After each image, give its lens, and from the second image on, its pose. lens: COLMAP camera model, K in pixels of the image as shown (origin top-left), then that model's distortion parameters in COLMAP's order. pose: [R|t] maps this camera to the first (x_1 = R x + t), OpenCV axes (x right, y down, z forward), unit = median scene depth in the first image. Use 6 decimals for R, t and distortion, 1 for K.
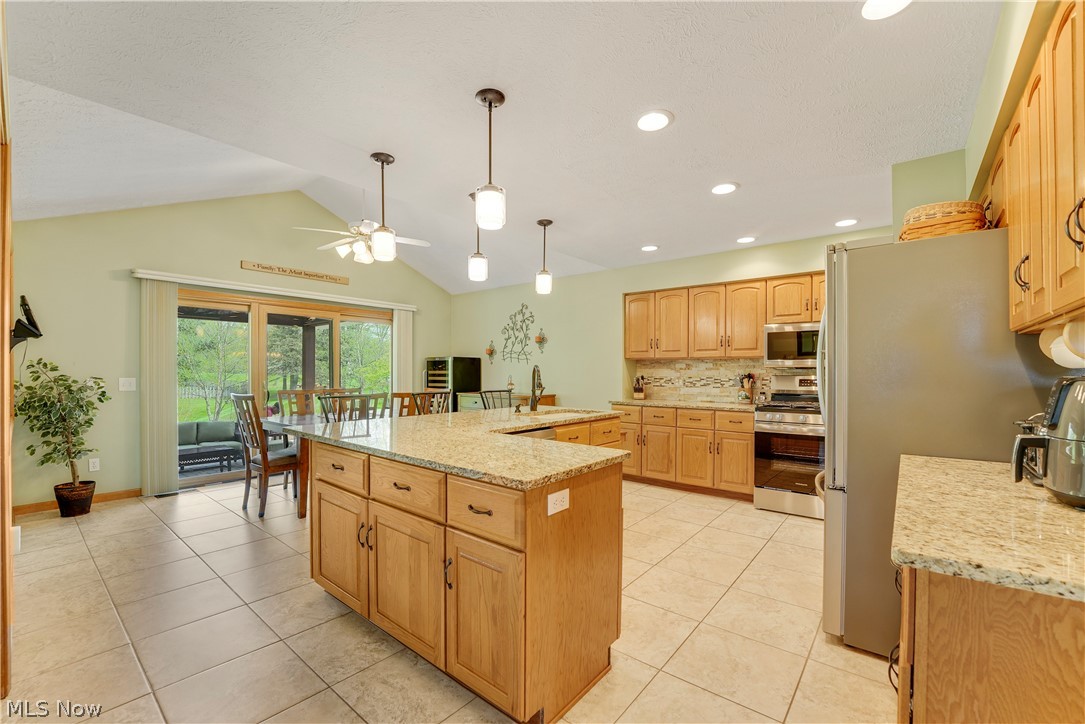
lens RADIAL K [[447.2, 0, 546.3], [0, 447.2, 376.6], [0, 0, 1]] dist [-0.026850, -0.000203]
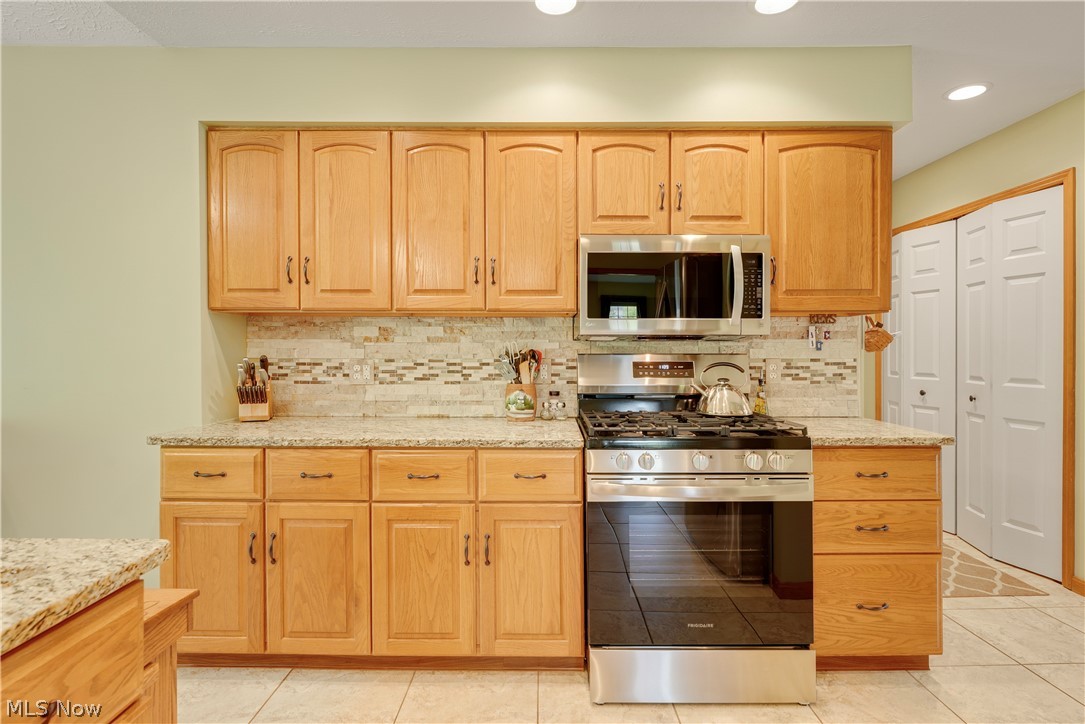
lens RADIAL K [[567.5, 0, 542.3], [0, 567.5, 360.9], [0, 0, 1]] dist [-0.006950, 0.000218]
pose [[0.783309, -0.014517, 0.621463, 0.110424], [0.006512, 0.999864, 0.015149, -0.004330], [-0.621599, -0.007820, 0.783297, 0.518035]]
